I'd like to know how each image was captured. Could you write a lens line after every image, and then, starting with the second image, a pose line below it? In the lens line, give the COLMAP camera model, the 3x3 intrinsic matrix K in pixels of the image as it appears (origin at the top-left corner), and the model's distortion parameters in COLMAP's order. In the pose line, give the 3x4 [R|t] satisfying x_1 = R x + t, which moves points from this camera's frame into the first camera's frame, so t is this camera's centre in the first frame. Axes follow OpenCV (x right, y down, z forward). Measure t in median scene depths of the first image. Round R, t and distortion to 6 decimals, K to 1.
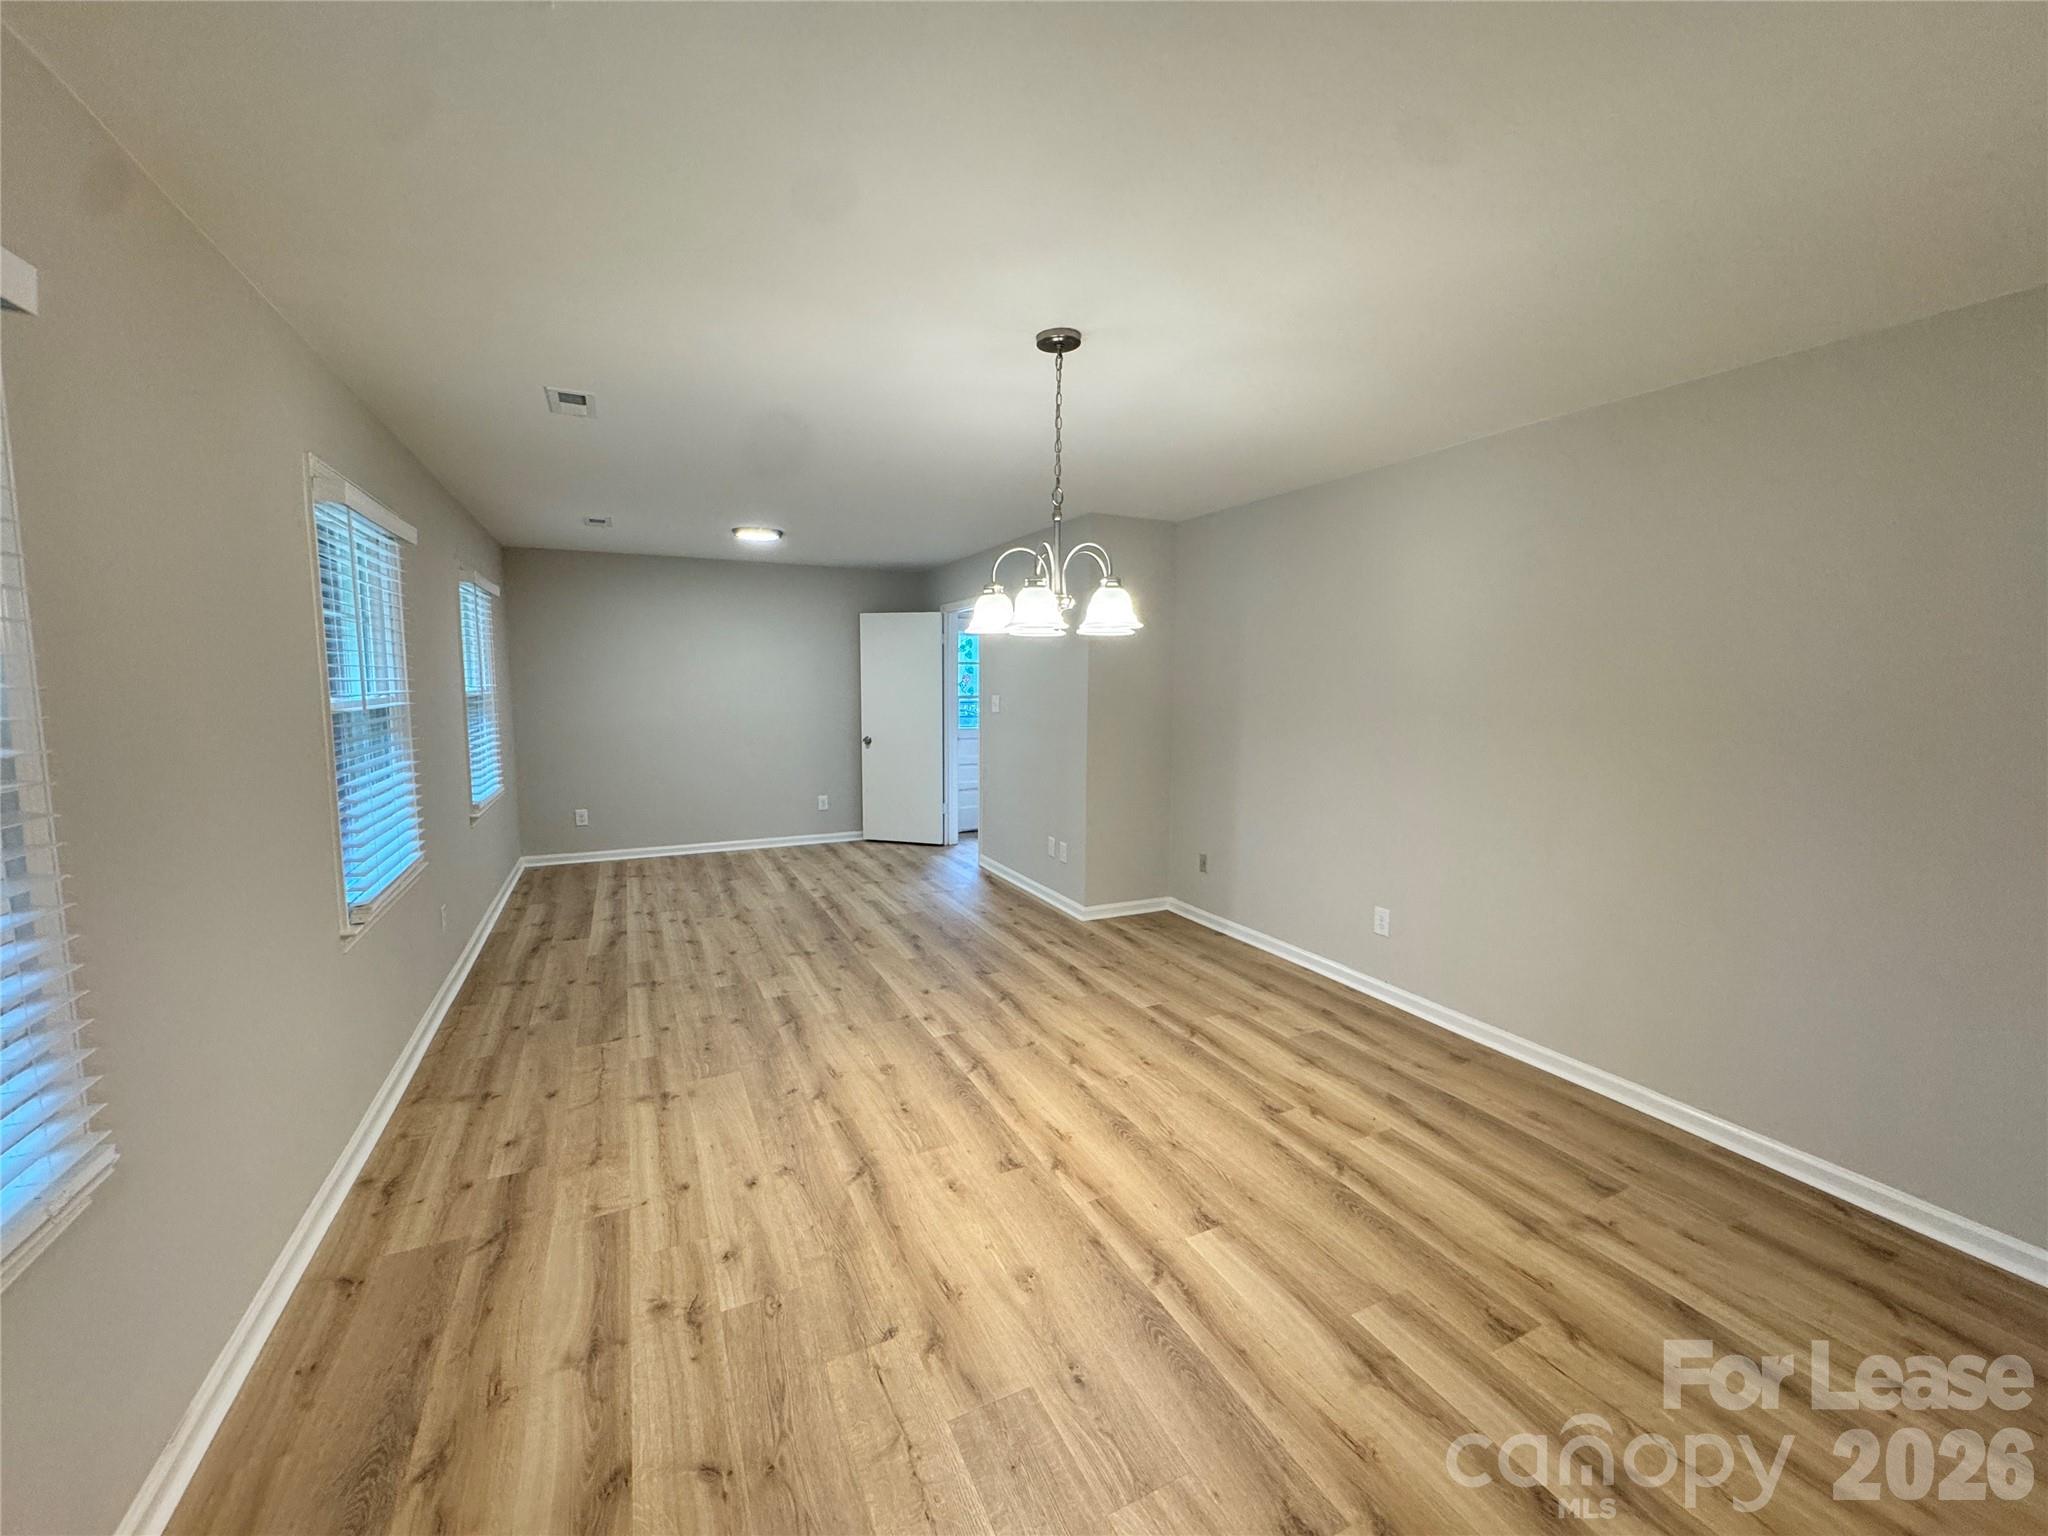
lens RADIAL K [[821.0, 0, 1025.2], [0, 821.0, 764.4], [0, 0, 1]] dist [0.000434, 0.000163]
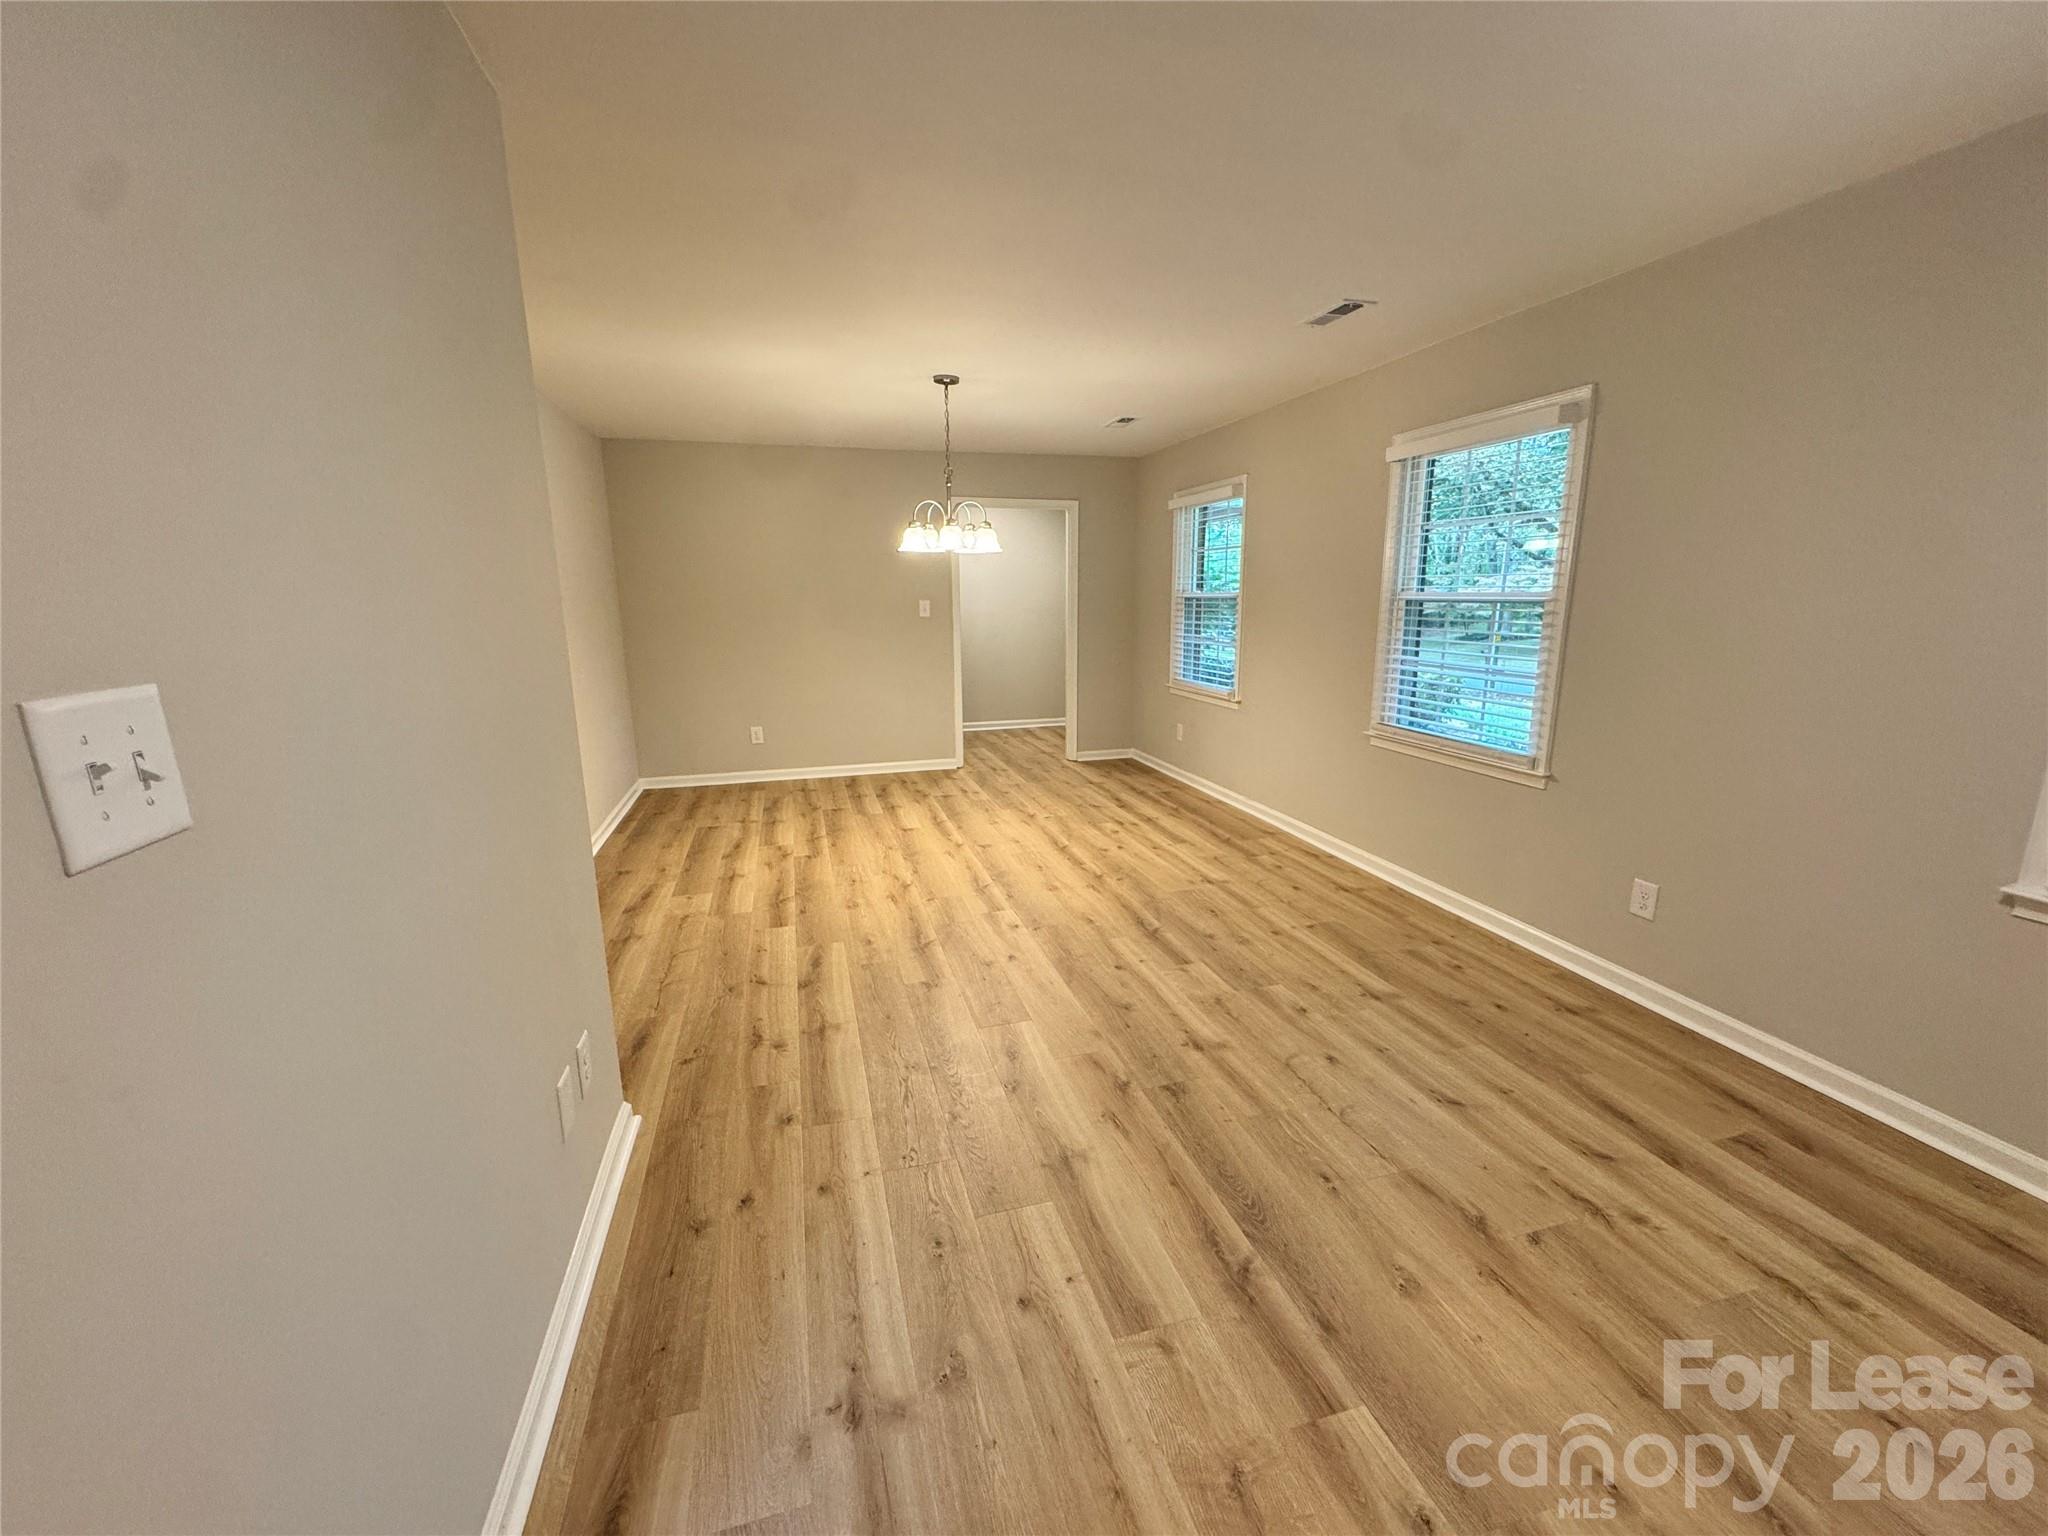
lens RADIAL K [[821.0, 0, 1025.2], [0, 821.0, 764.4], [0, 0, 1]] dist [0.000434, 0.000163]
pose [[-0.984801, -0.033439, 0.170439, -0.324517], [0.021394, 0.950466, 0.310090, -0.200865], [-0.172365, 0.309024, -0.935305, 2.063683]]
